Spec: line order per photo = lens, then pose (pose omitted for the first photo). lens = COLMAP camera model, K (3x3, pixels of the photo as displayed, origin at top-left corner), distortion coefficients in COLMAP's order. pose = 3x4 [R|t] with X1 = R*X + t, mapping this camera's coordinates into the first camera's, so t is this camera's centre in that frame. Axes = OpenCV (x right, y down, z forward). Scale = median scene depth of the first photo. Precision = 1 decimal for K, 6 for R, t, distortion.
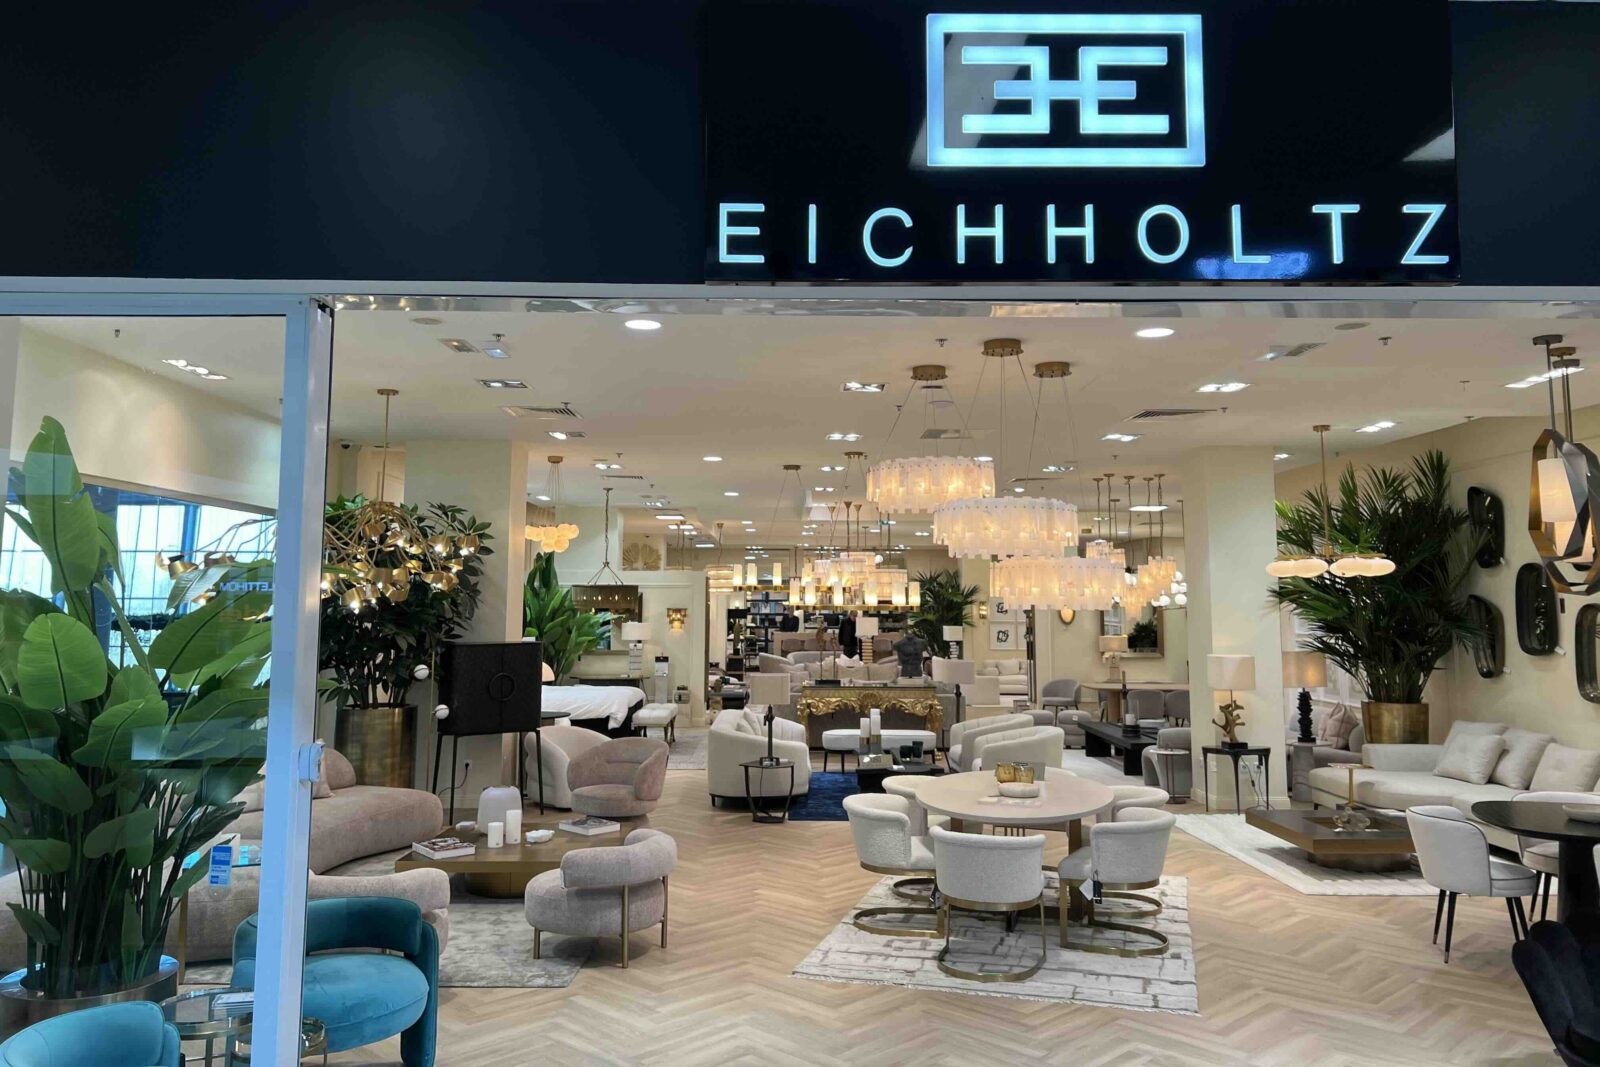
lens RADIAL K [[1194.4, 0, 787.4], [0, 1194.4, 472.6], [0, 0, 1]] dist [0.041213, -0.044285]
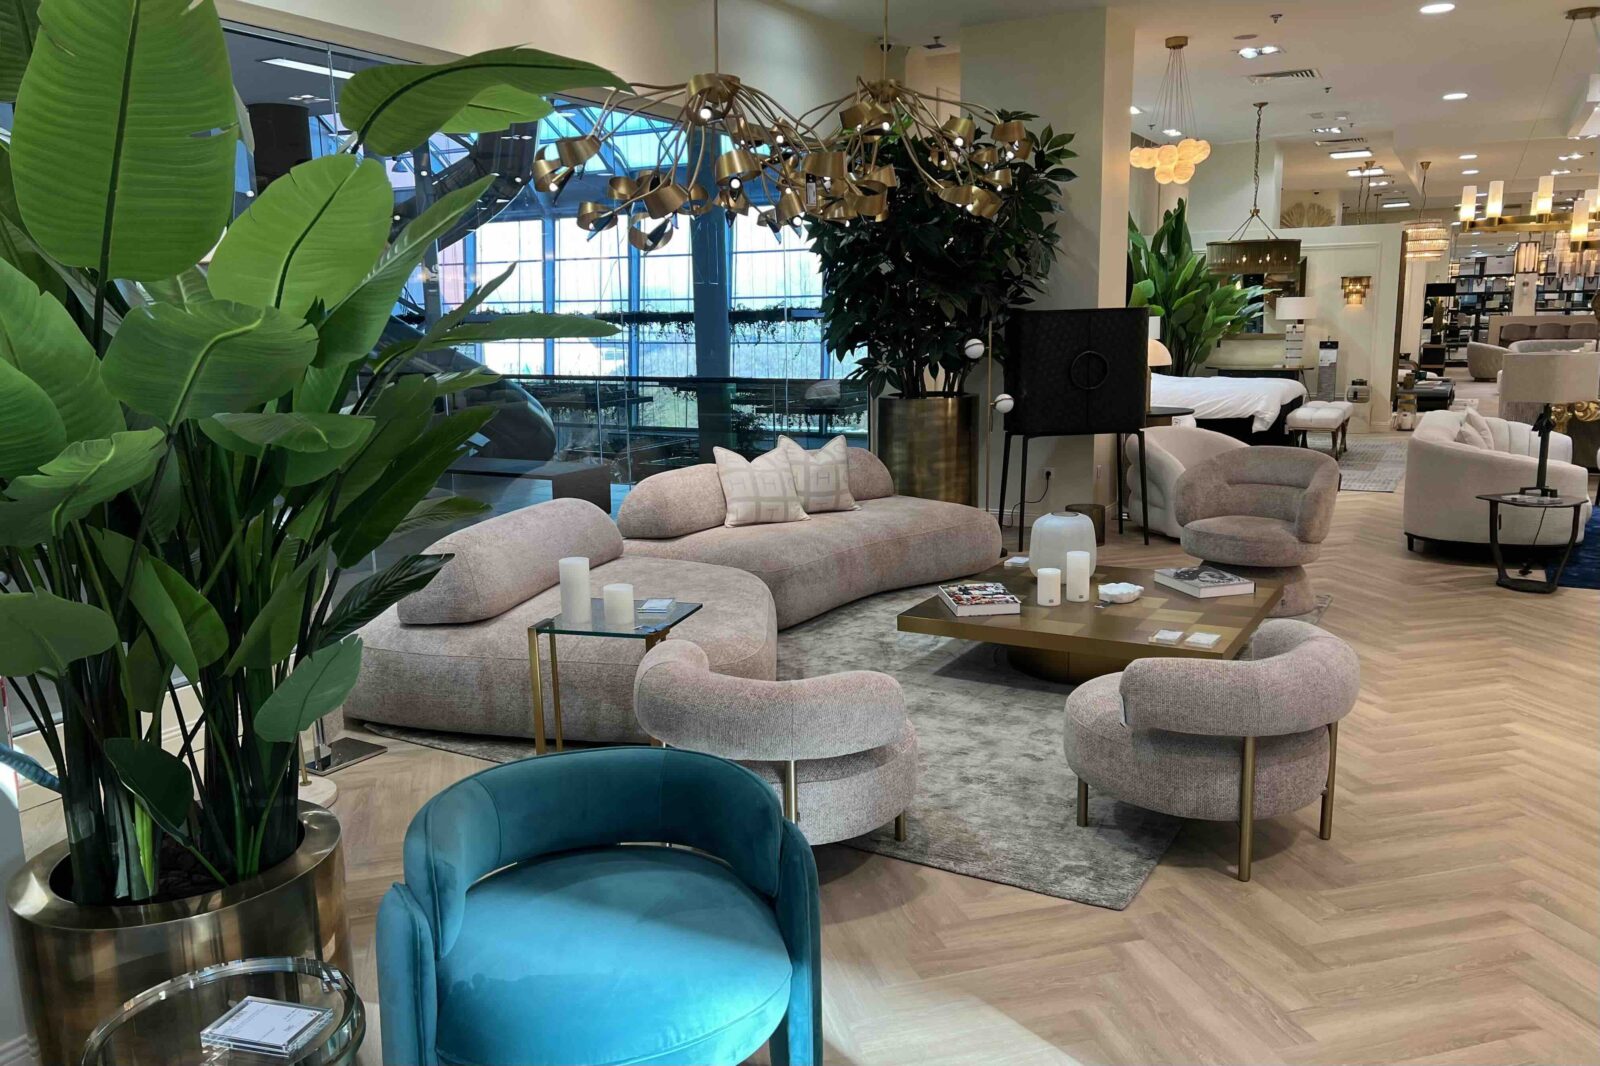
lens RADIAL K [[1194.4, 0, 813.3], [0, 1194.4, 527.8], [0, 0, 1]] dist [0.041213, -0.044285]
pose [[0.875415, 0.066231, -0.478814, -0.041294], [0.075294, 0.959793, 0.270422, 0.076251], [0.477472, -0.272784, 0.835230, 0.362113]]
